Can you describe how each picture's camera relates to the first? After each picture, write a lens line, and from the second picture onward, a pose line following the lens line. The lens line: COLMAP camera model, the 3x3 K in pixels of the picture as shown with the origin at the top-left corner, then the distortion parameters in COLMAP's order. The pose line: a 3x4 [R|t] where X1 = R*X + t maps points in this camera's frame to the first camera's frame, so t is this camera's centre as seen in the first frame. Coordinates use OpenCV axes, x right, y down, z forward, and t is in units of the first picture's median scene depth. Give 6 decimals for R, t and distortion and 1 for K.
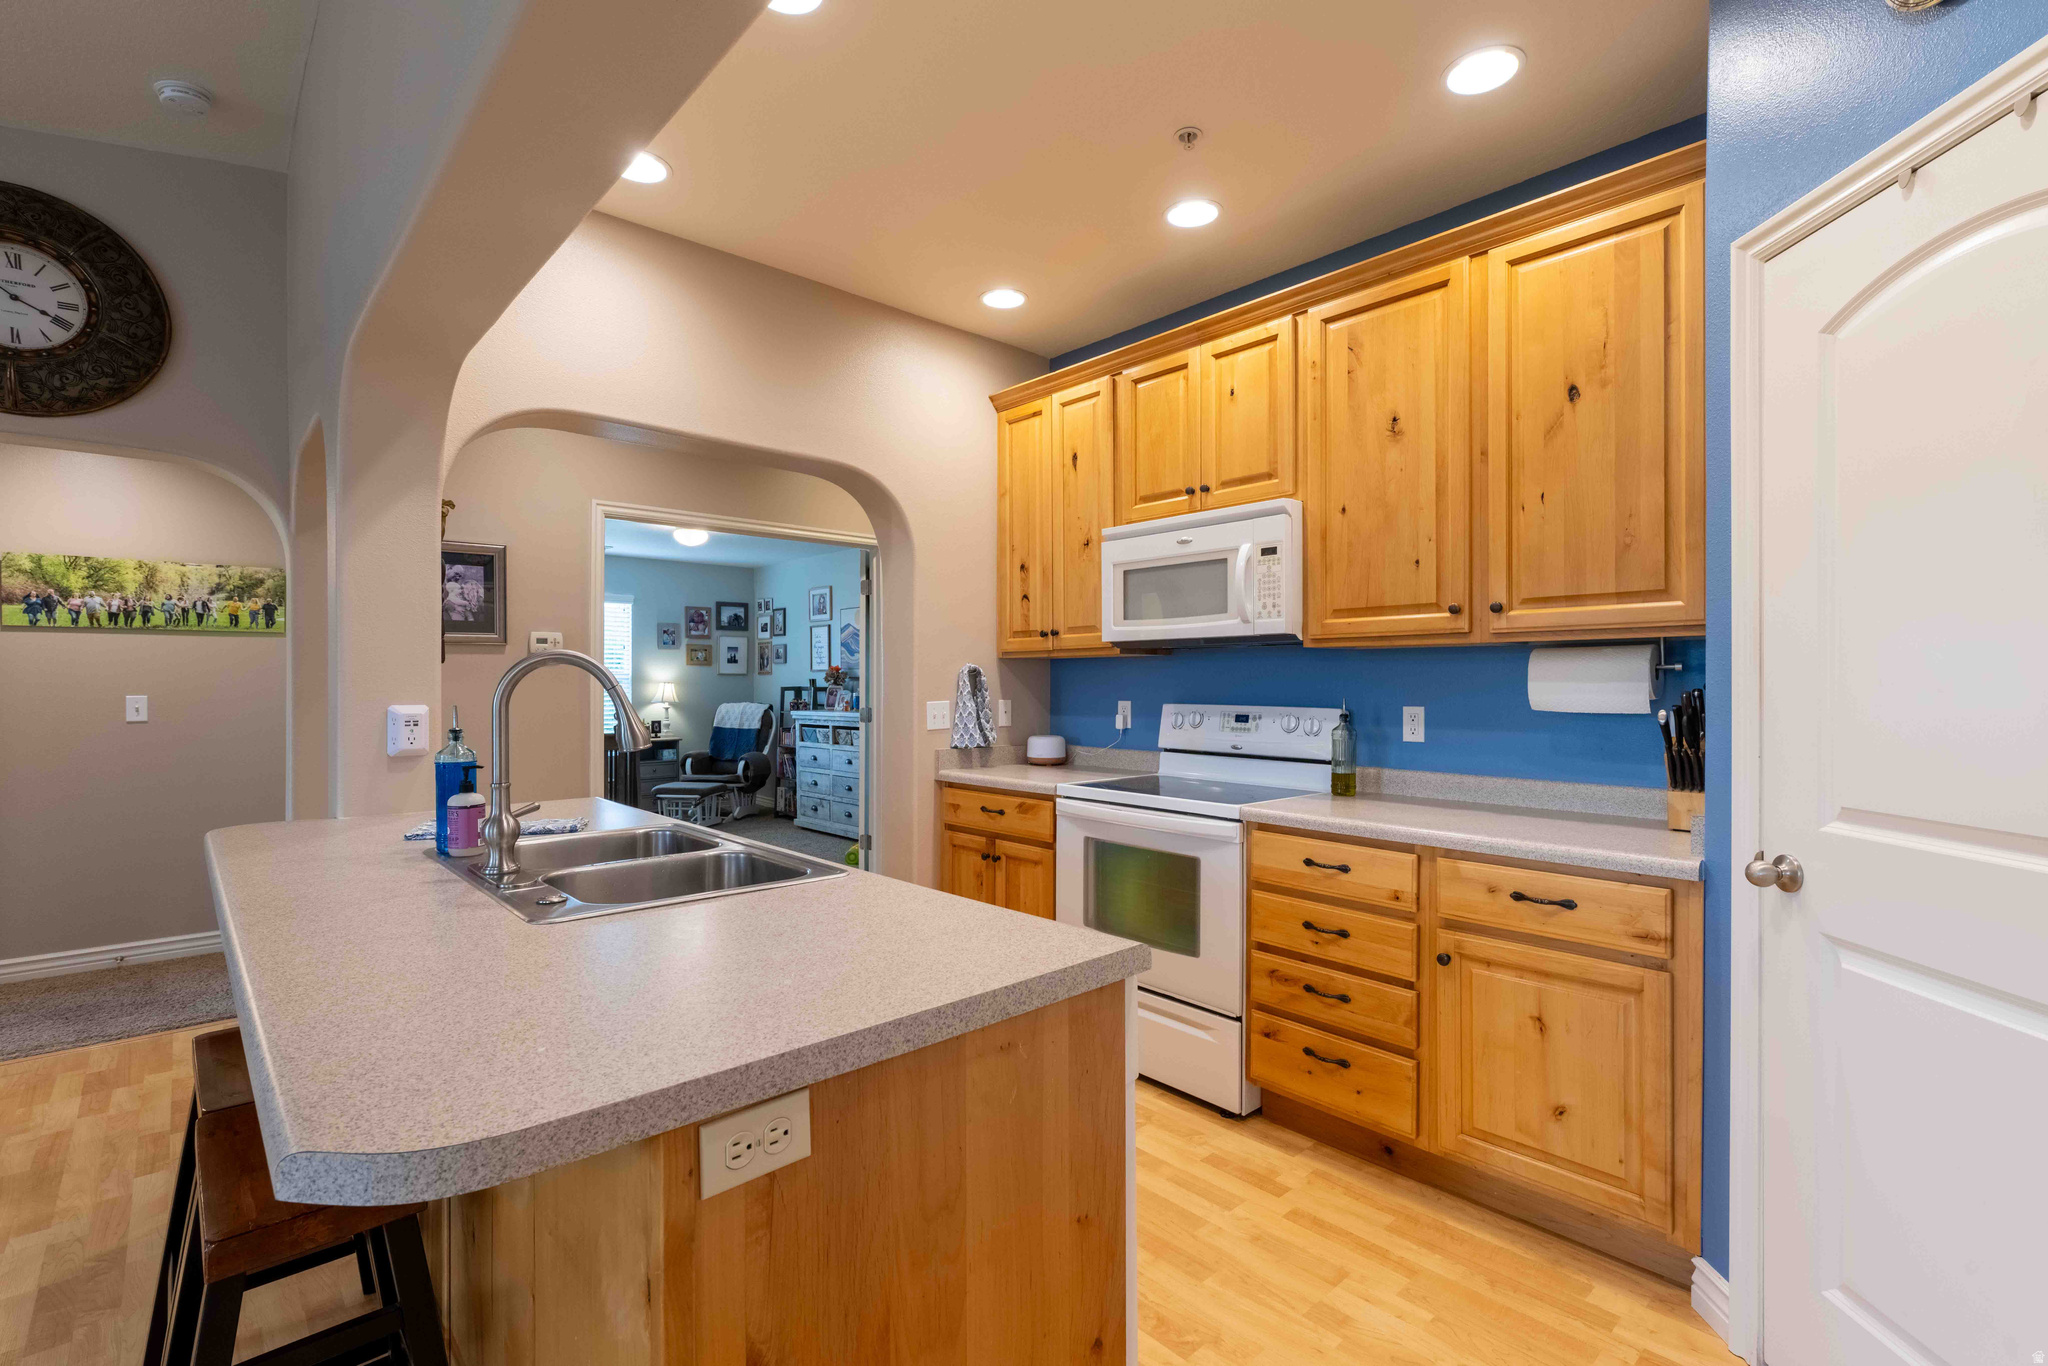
lens RADIAL K [[916.7, 0, 1039.1], [0, 916.7, 684.8], [0, 0, 1]] dist [0.002239, -0.000154]
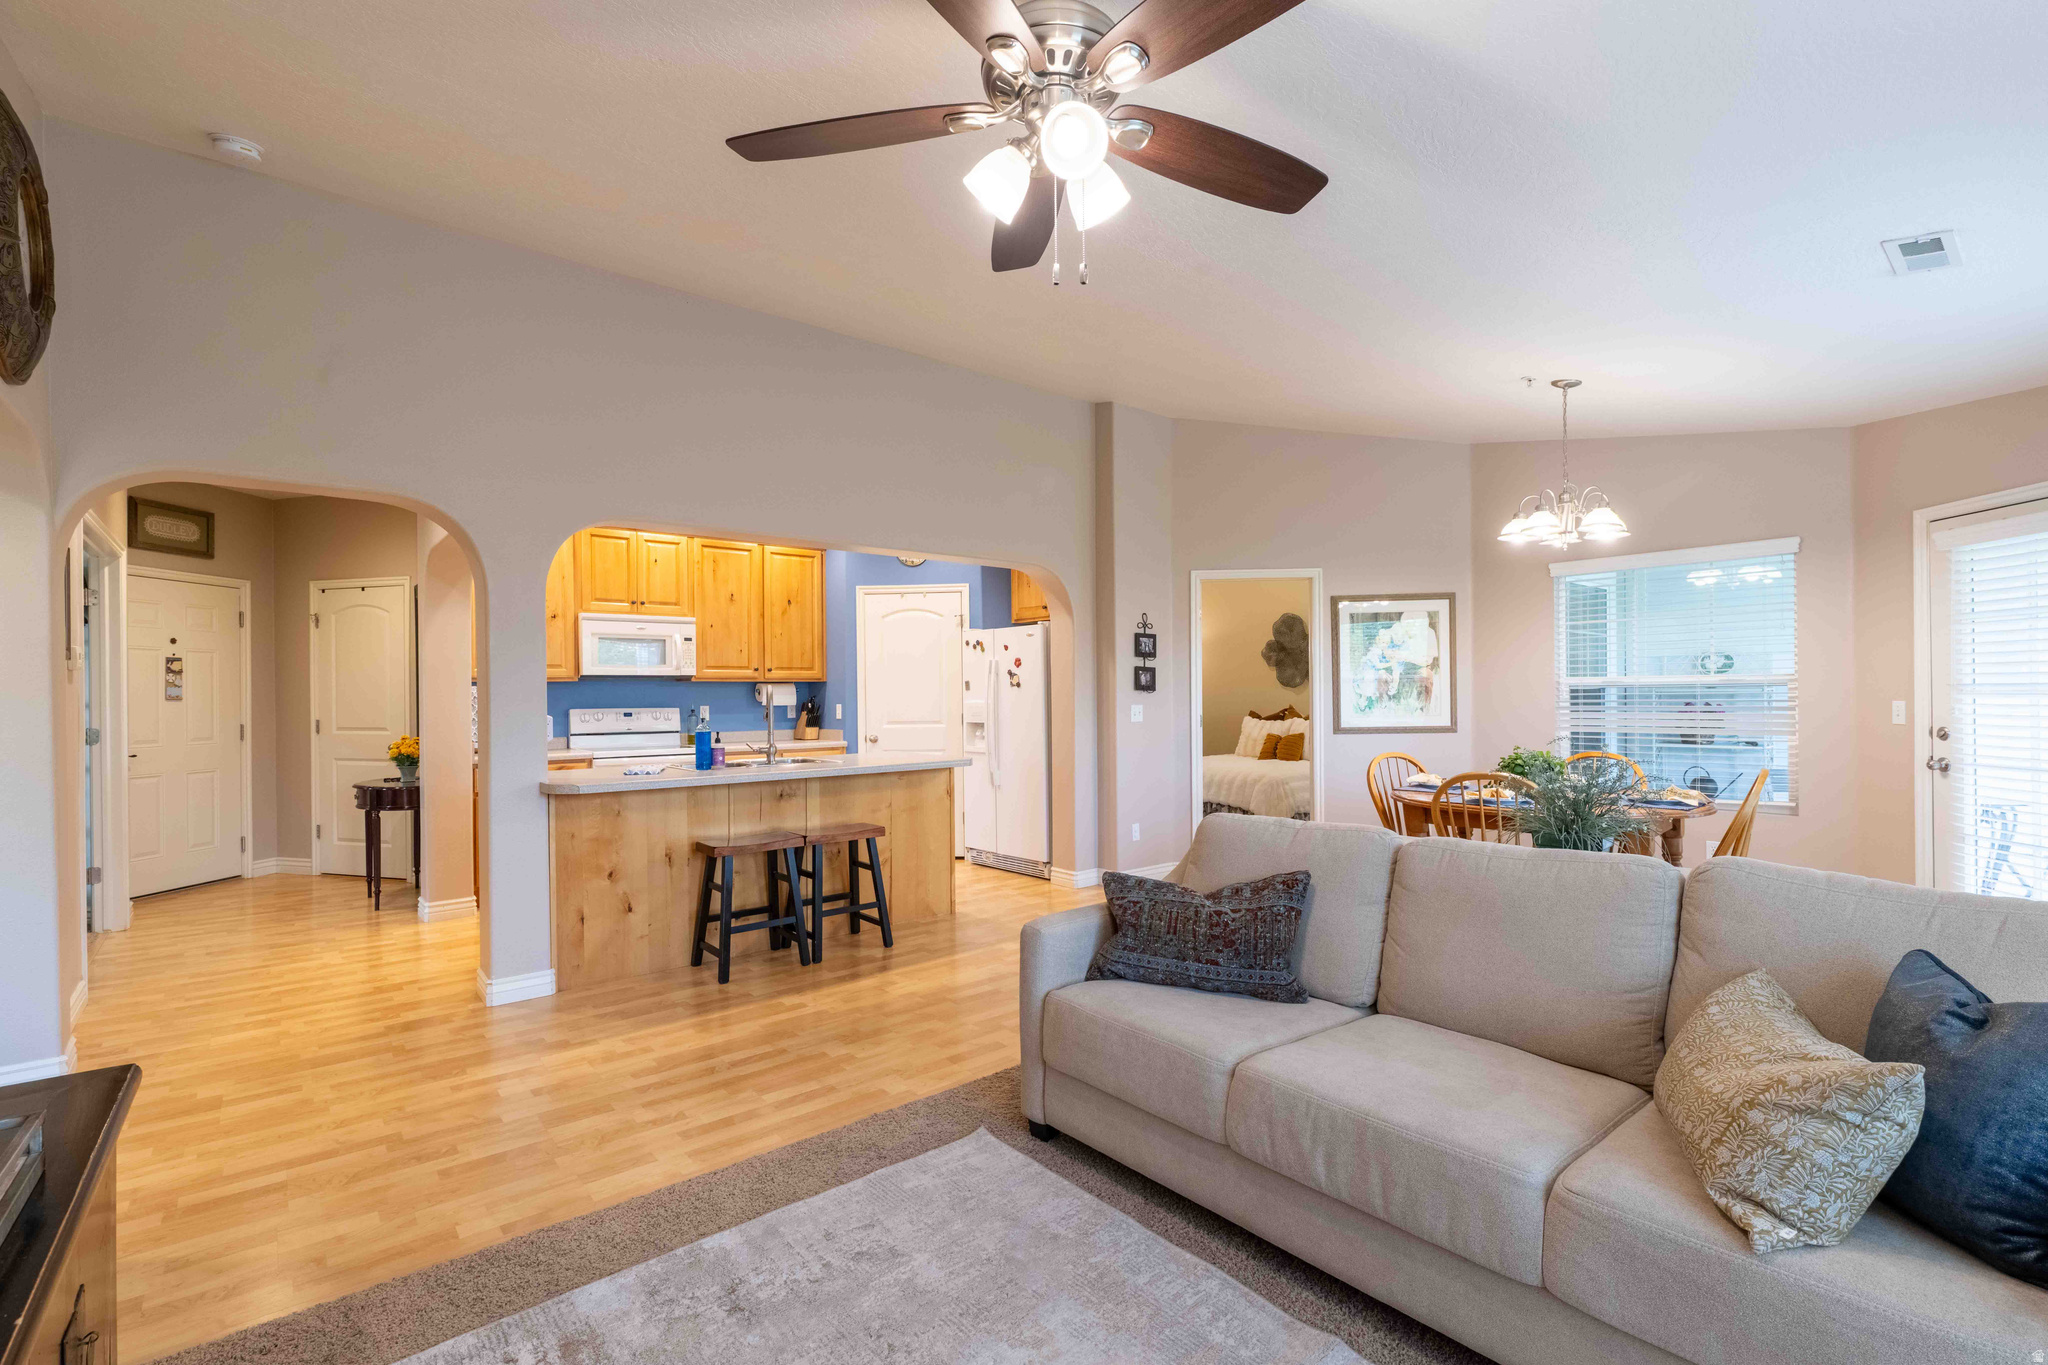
lens RADIAL K [[916.7, 0, 964.3], [0, 916.7, 698.0], [0, 0, 1]] dist [0.002239, -0.000154]
pose [[0.097569, -0.007809, 0.995198, -1.809057], [0.009486, 0.999931, 0.006917, -0.006437], [-0.995184, 0.008765, 0.097636, 0.067010]]
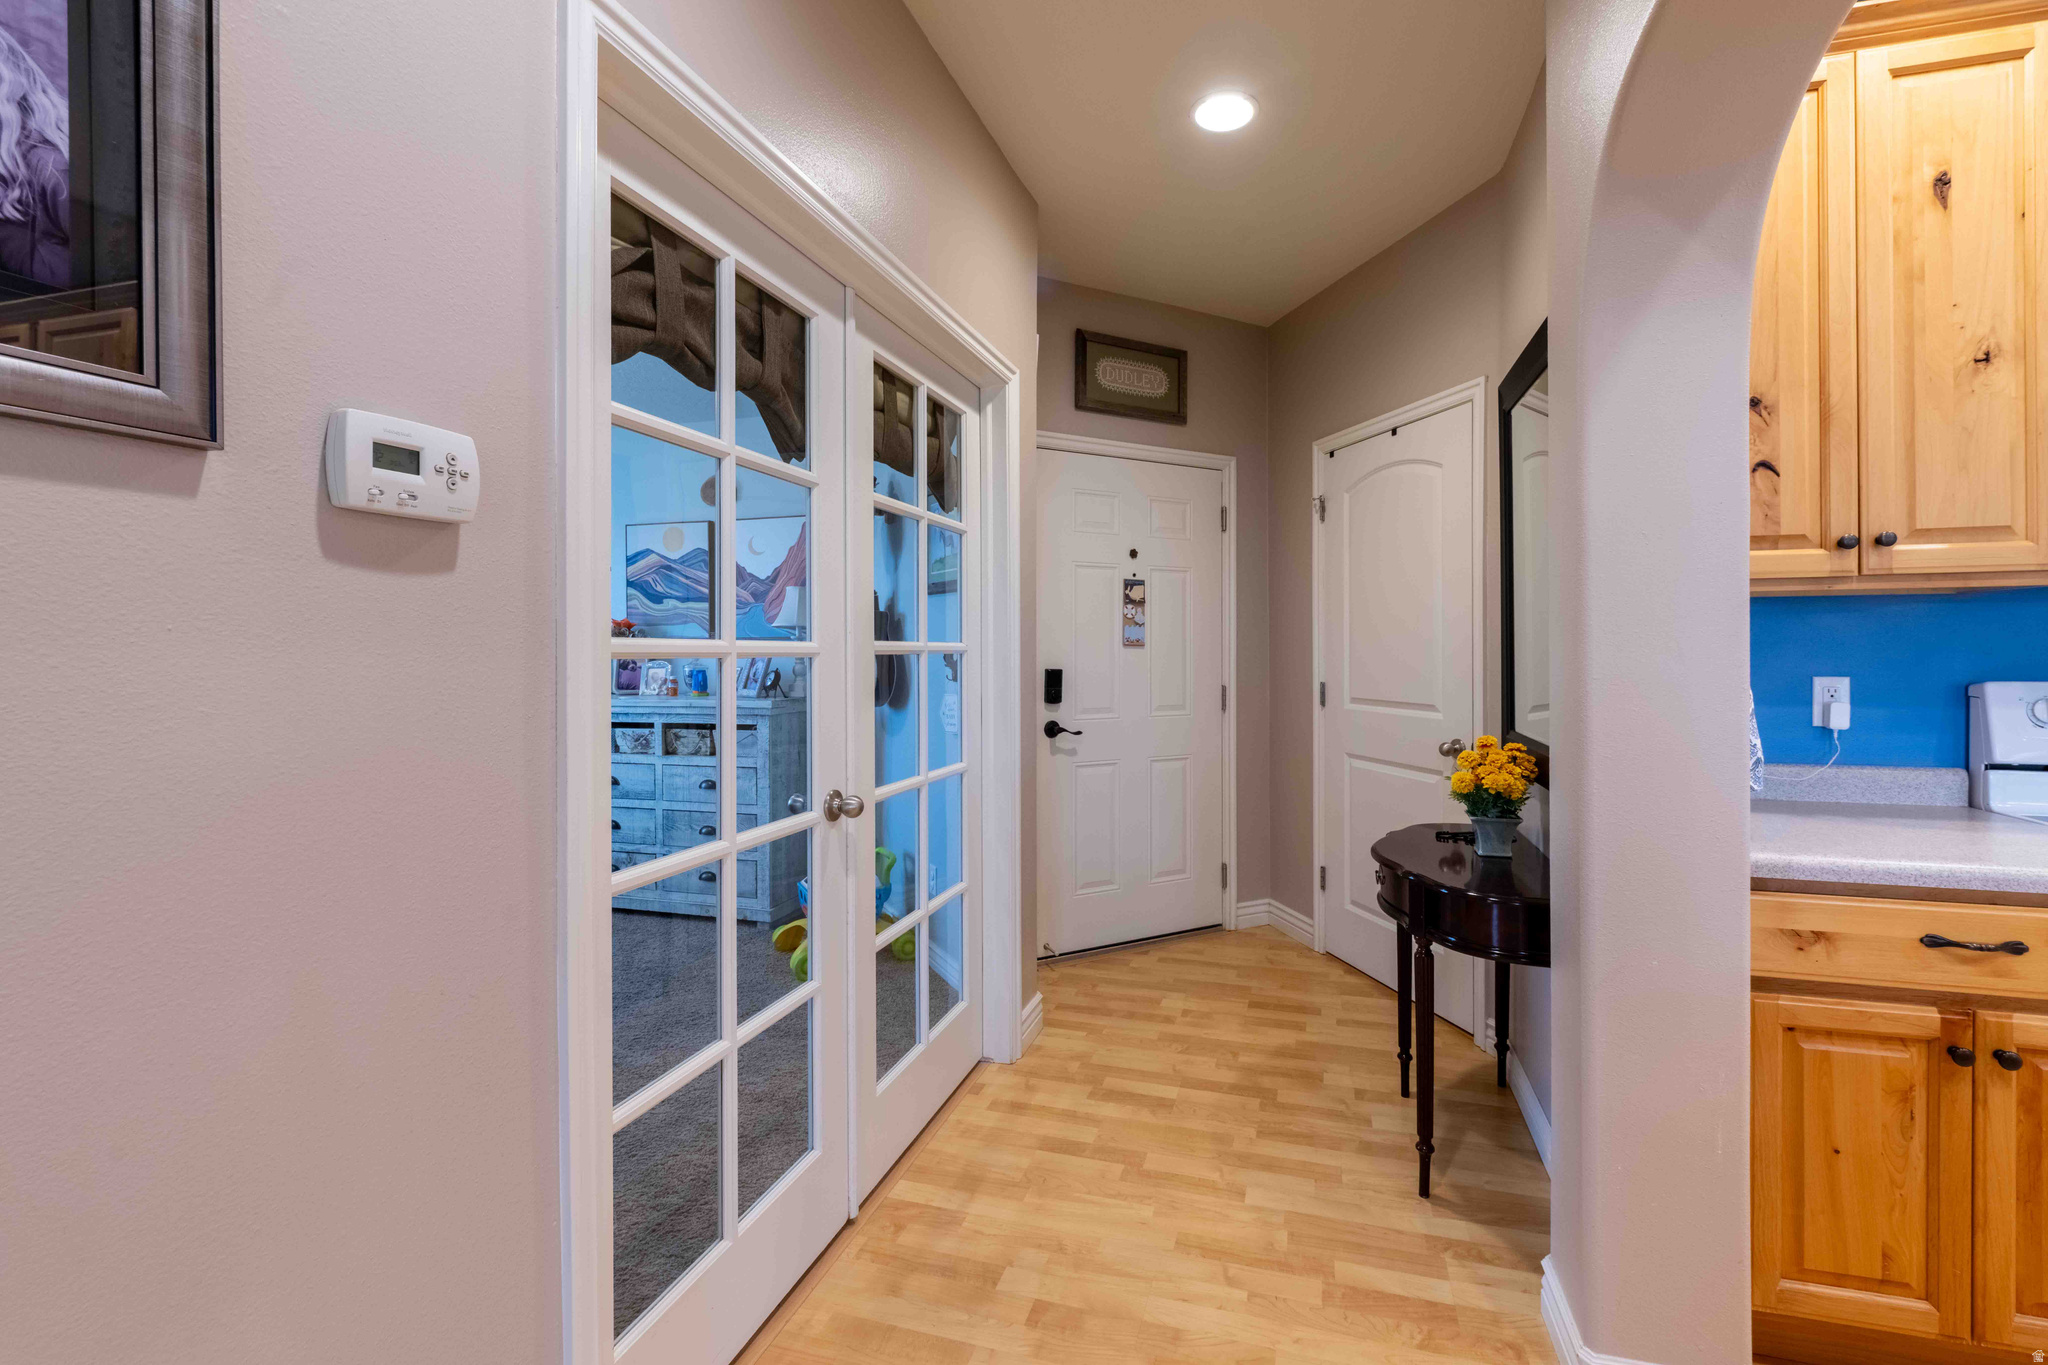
lens RADIAL K [[857.0, 0, 1097.5], [0, 857.0, 648.0], [0, 0, 1]] dist [-0.006164, 0.000435]
pose [[0.850542, -0.004830, 0.525885, -0.669294], [0.005631, 0.999984, 0.000078, -0.002198], [-0.525877, 0.002895, 0.850555, 0.975694]]
